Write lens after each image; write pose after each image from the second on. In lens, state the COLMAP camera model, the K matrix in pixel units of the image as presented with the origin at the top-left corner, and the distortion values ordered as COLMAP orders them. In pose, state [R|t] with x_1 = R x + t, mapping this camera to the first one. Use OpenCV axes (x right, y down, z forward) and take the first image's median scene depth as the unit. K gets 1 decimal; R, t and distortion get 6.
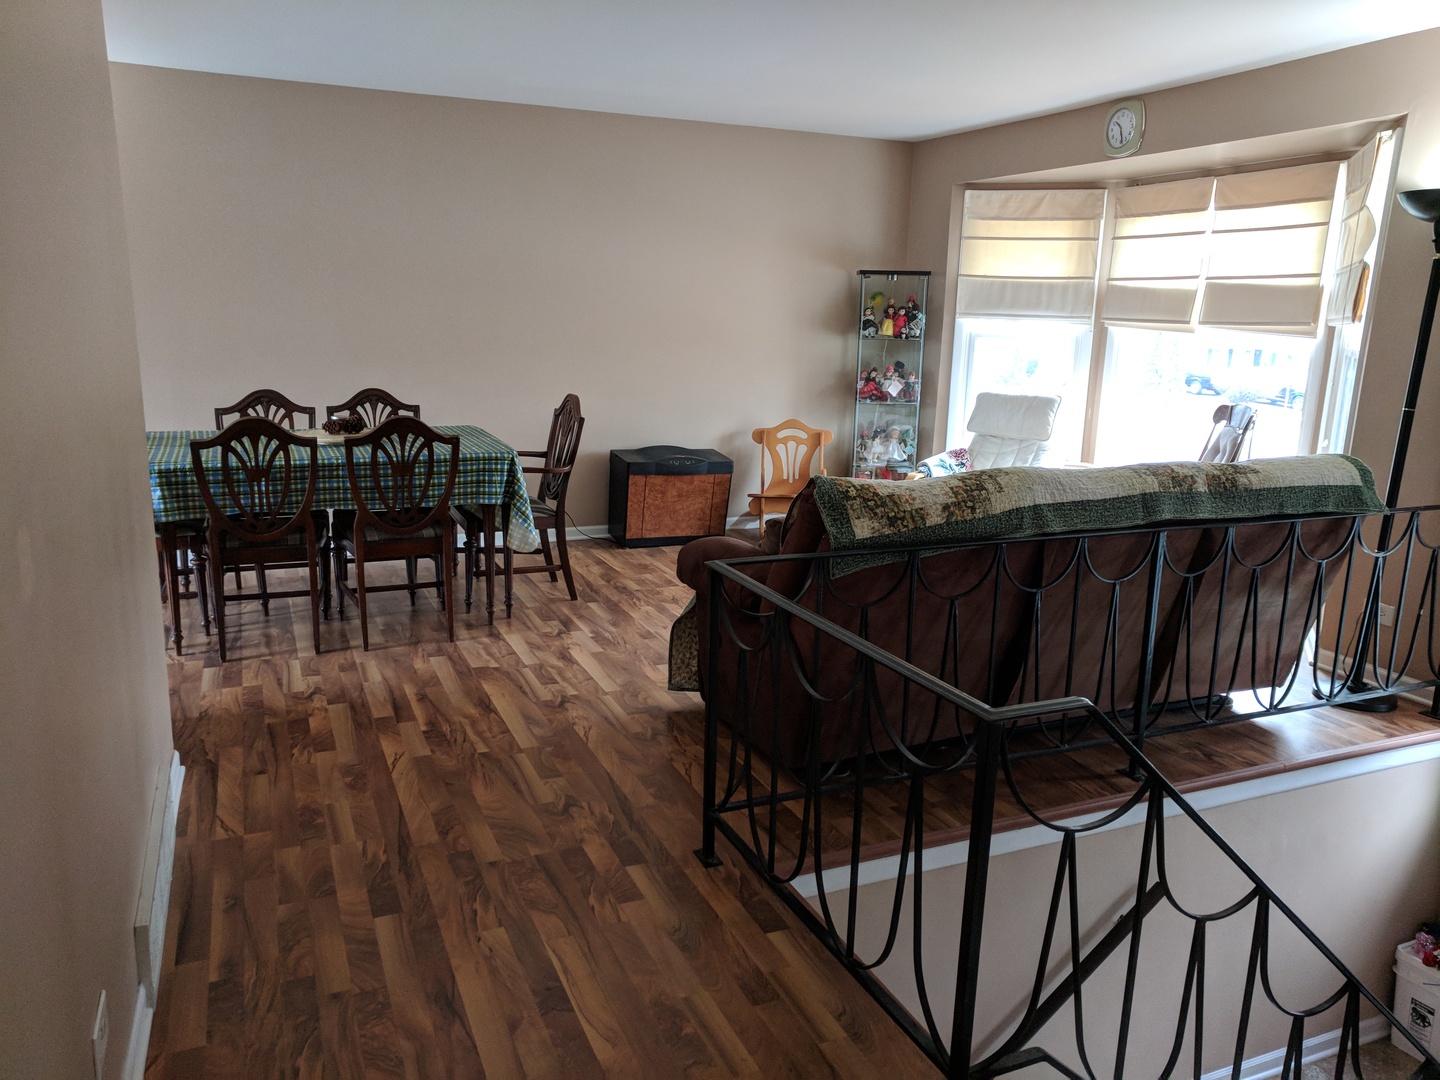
lens RADIAL K [[1075.9, 0, 718.4], [0, 1075.9, 540.1], [0, 0, 1]] dist [0.019052, -0.005425]
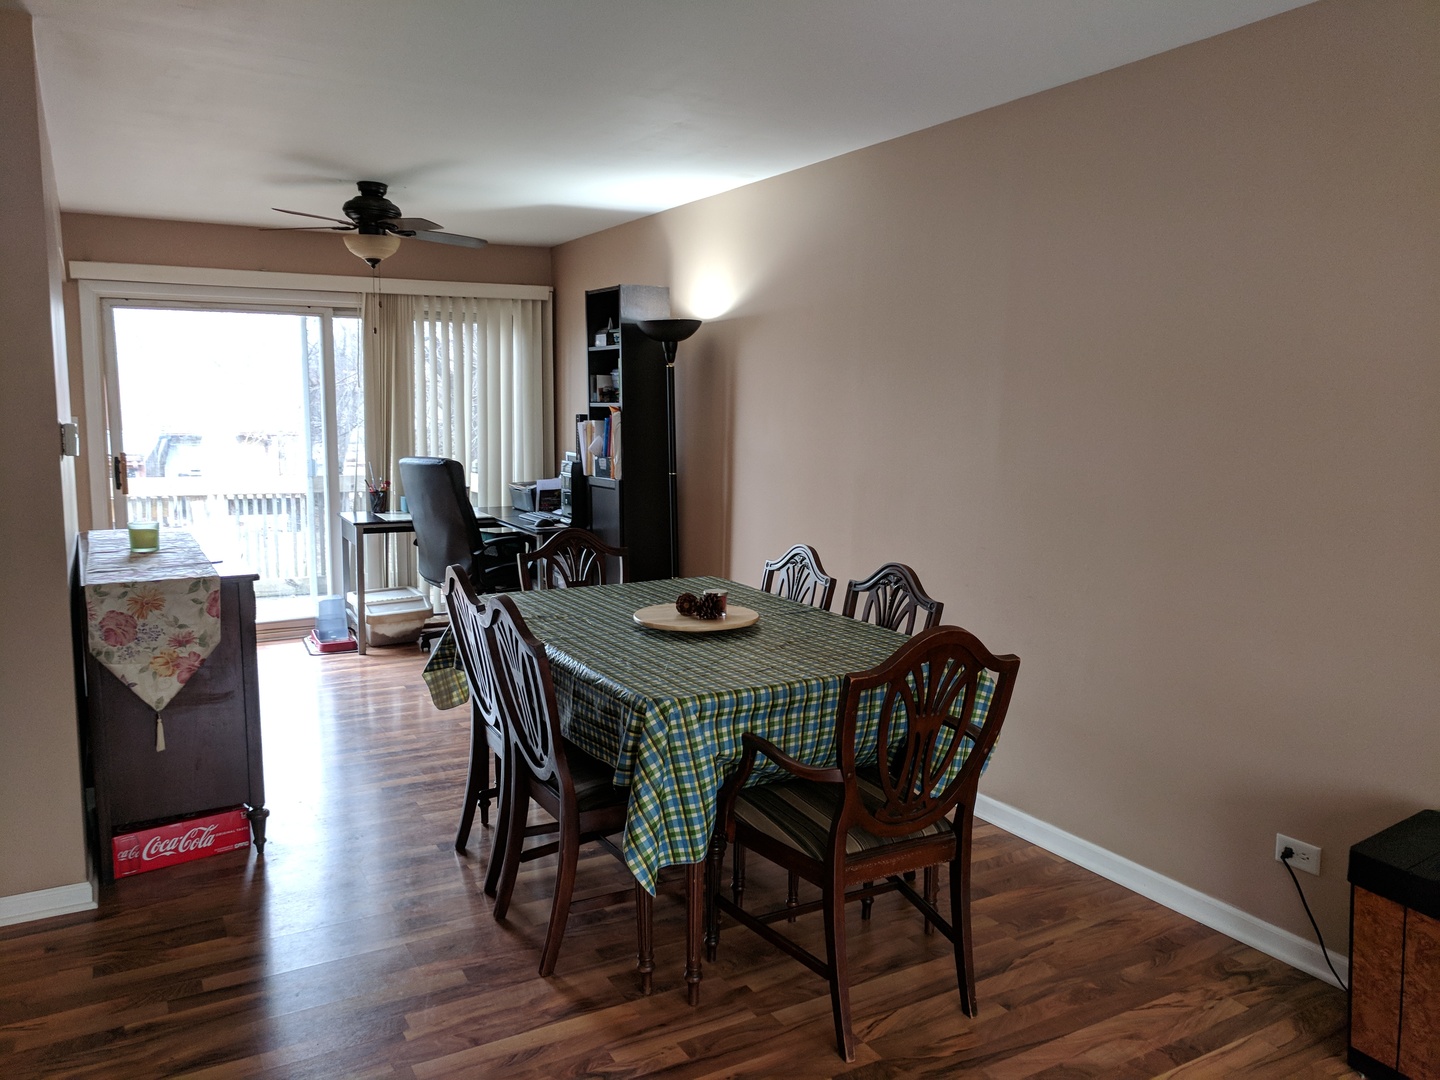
lens RADIAL K [[1075.9, 0, 718.9], [0, 1075.9, 536.7], [0, 0, 1]] dist [0.019052, -0.005425]
pose [[0.108218, 0.093548, -0.989716, 0.340774], [-0.218030, 0.973558, 0.068180, -0.207544], [0.969923, 0.208410, 0.125753, 0.957376]]
